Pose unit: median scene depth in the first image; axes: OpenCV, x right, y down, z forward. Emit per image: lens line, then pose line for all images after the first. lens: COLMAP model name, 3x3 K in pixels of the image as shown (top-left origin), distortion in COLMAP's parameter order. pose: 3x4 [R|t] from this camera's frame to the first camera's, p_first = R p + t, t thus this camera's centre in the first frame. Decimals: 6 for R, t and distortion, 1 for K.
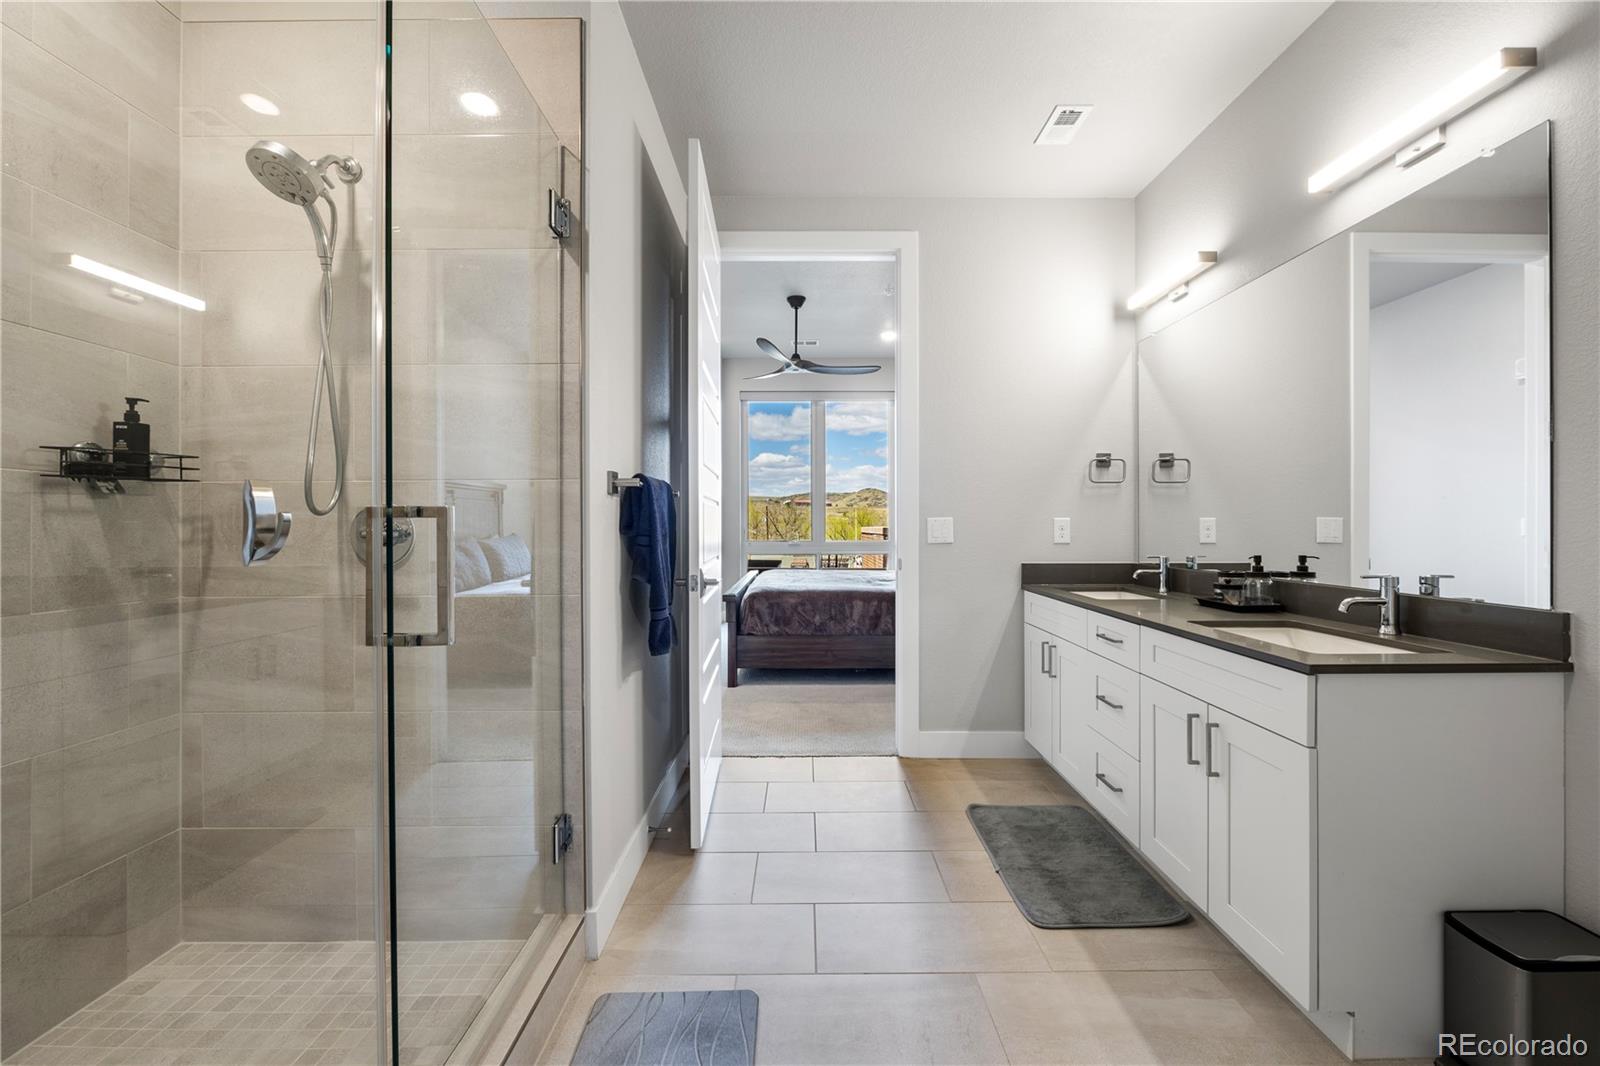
lens RADIAL K [[647.9, 0, 818.4], [0, 647.9, 520.0], [0, 0, 1]] dist [-0.003670, 0.002804]
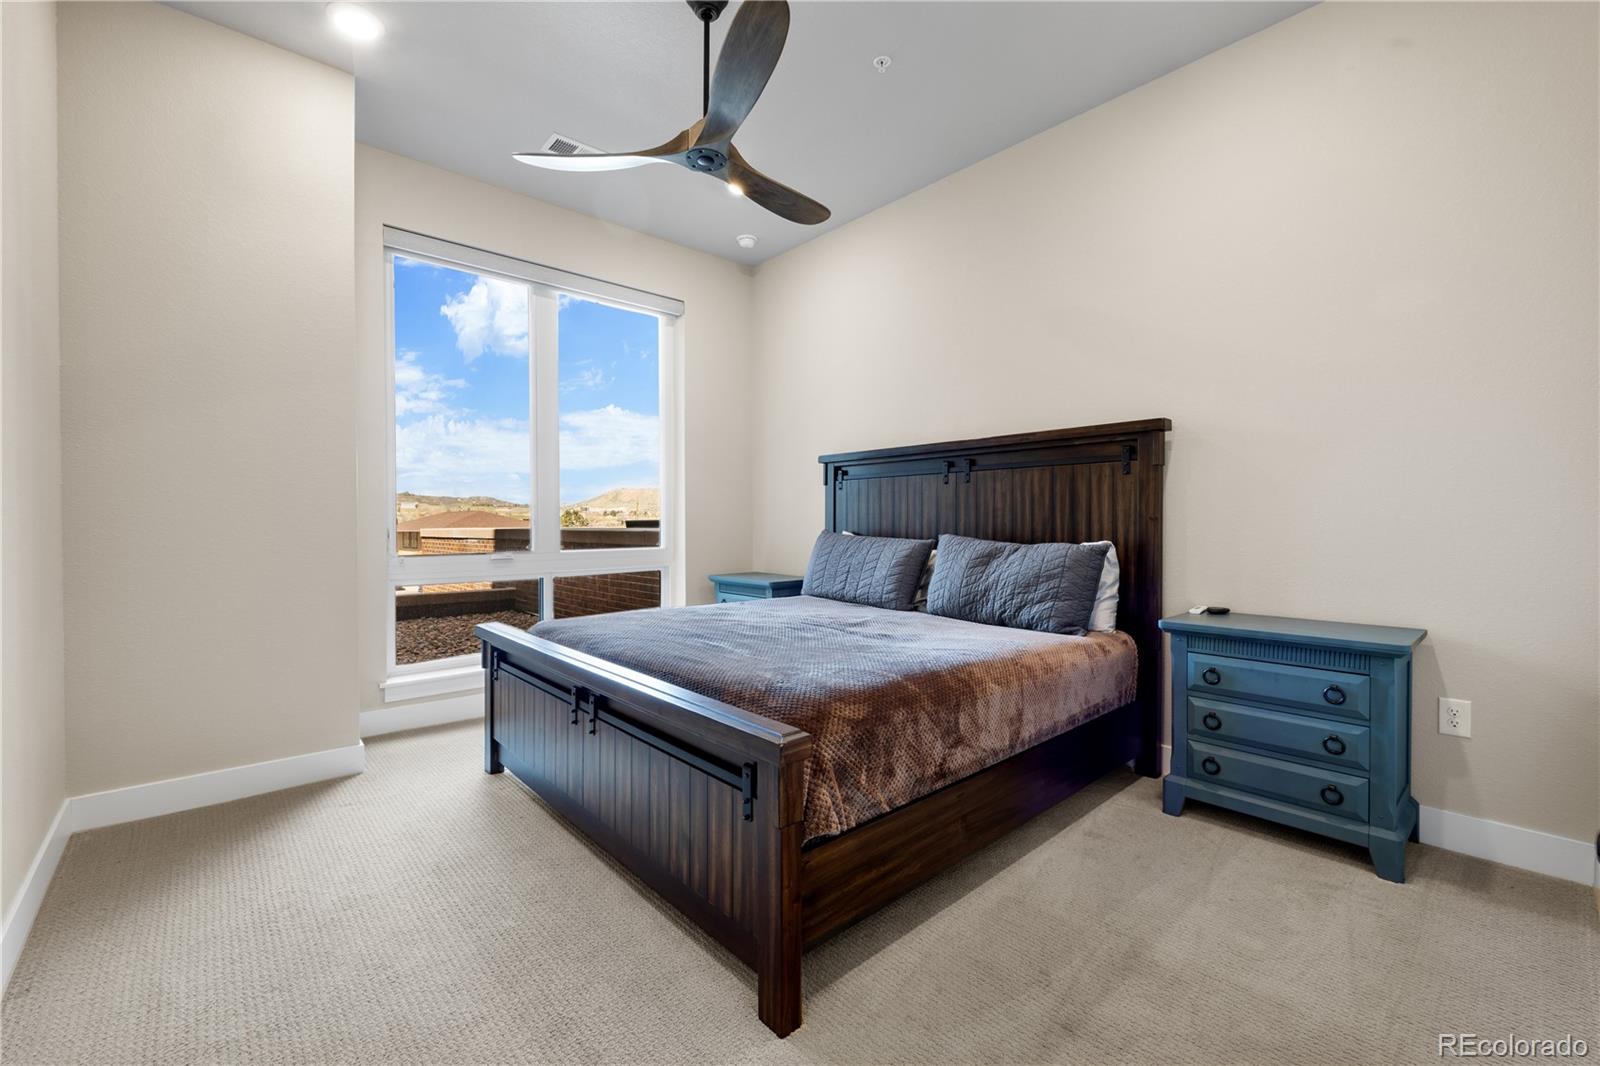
lens RADIAL K [[676.8, 0, 809.3], [0, 676.8, 531.2], [0, 0, 1]] dist [-0.003936, -0.000439]
pose [[0.762372, -0.005055, 0.647119, -0.506121], [-0.003521, 0.999922, 0.011959, 0.021119], [-0.647129, -0.011396, 0.762295, 1.124130]]
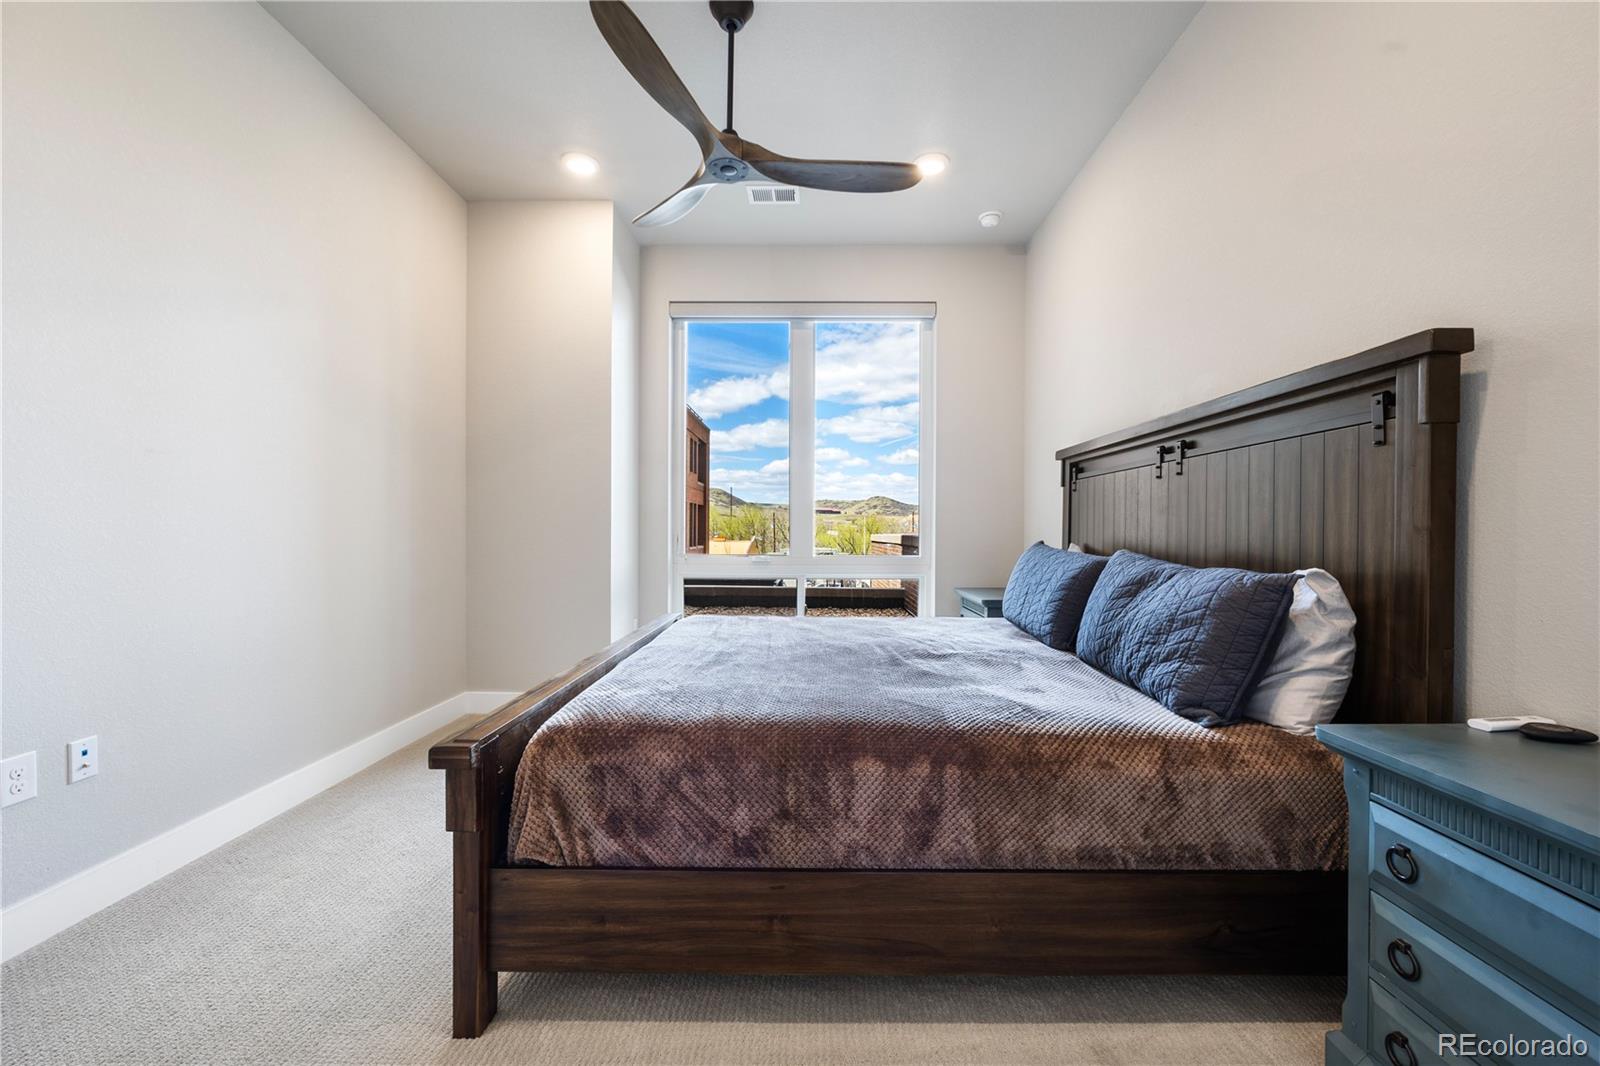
lens RADIAL K [[647.9, 0, 792.0], [0, 647.9, 532.7], [0, 0, 1]] dist [-0.003670, 0.002804]
pose [[0.998516, 0.005990, -0.054128, 0.060651], [-0.005526, 0.999947, 0.008721, 0.013988], [0.054177, -0.008409, 0.998496, 1.044130]]
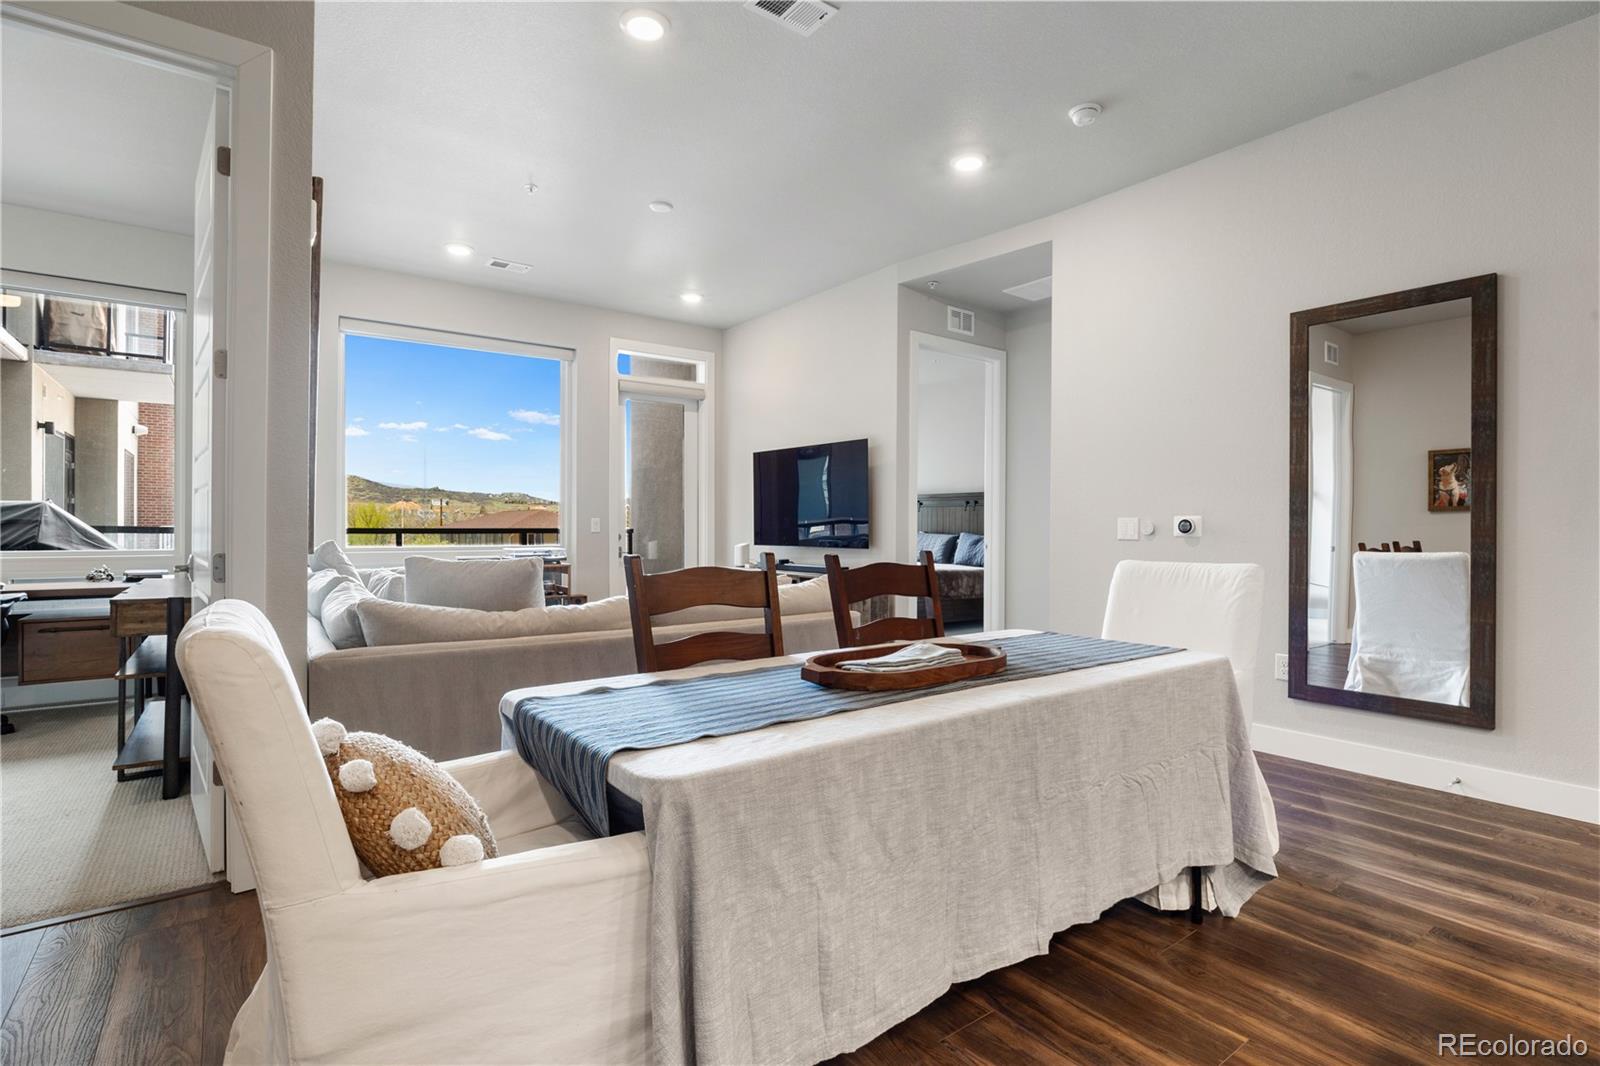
lens RADIAL K [[769.8, 0, 792.9], [0, 769.8, 534.9], [0, 0, 1]] dist [-0.011226, 0.001555]
pose [[0.828366, 0.005923, 0.560156, -1.945227], [-0.015622, 0.999799, 0.012530, 0.021100], [-0.559969, -0.019130, 0.828292, -0.386612]]
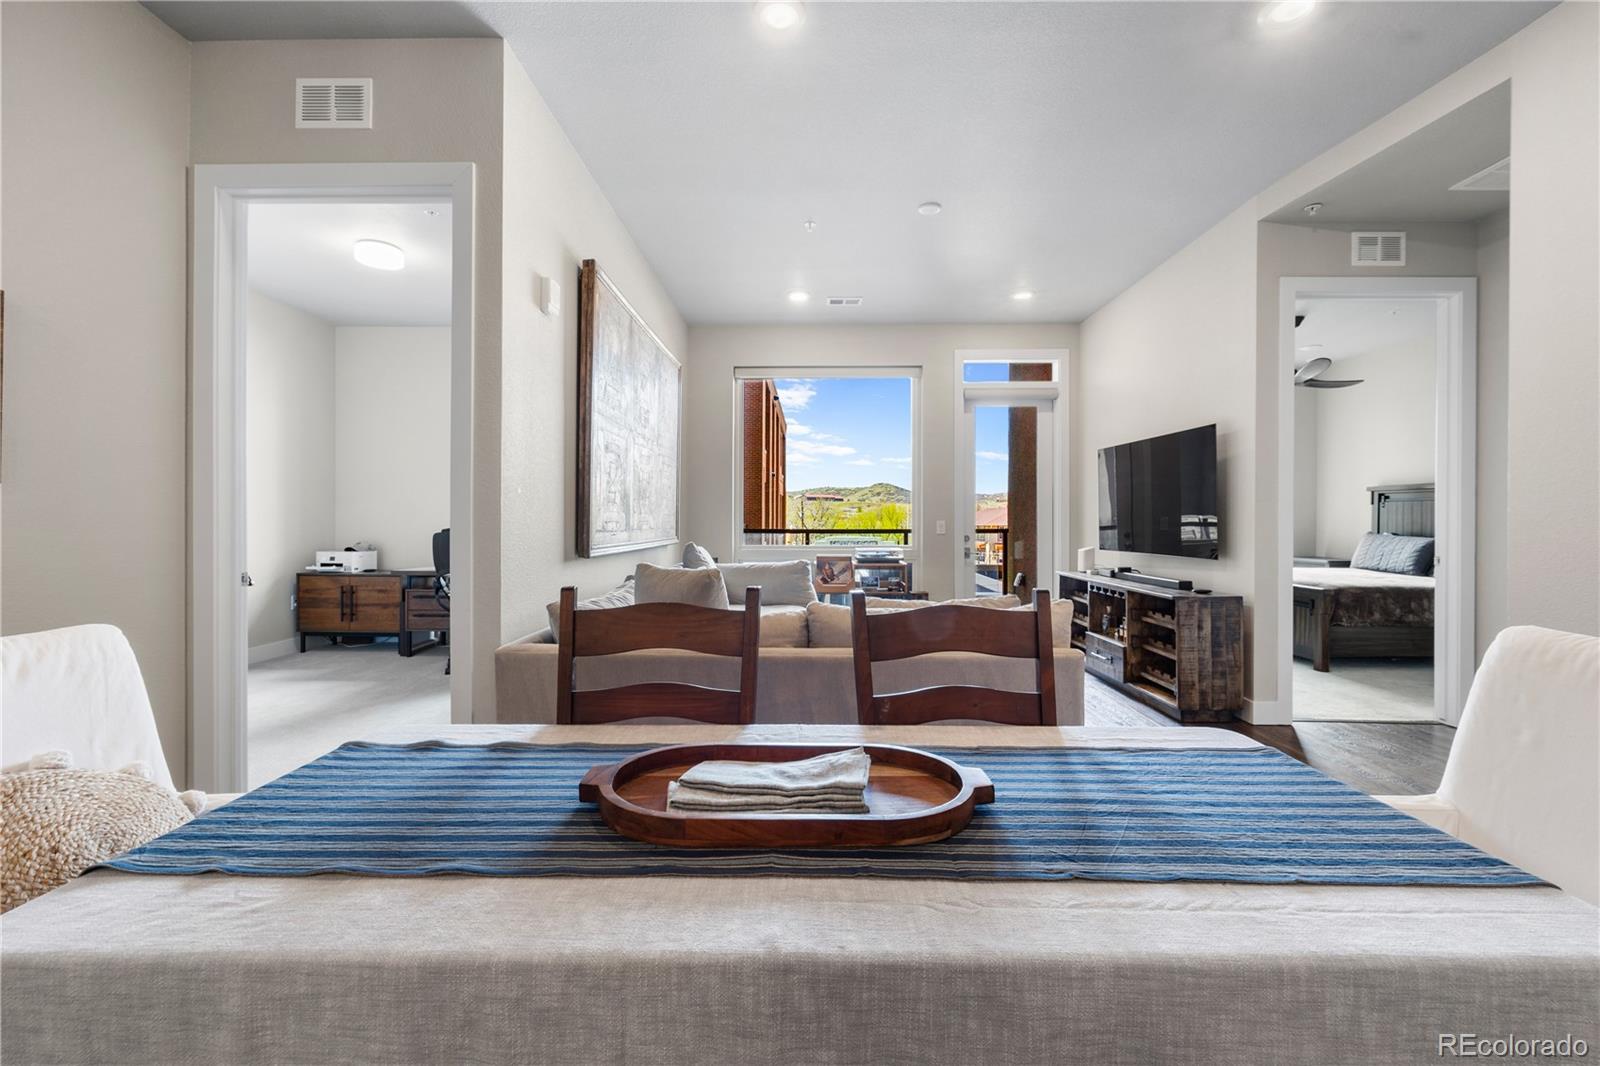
lens RADIAL K [[647.9, 0, 799.2], [0, 647.9, 526.6], [0, 0, 1]] dist [-0.003670, 0.002804]
pose [[0.998399, 0.009656, -0.055735, -1.476764], [-0.008618, 0.999786, 0.018833, -0.008446], [0.055905, -0.018322, 0.998268, -0.247863]]
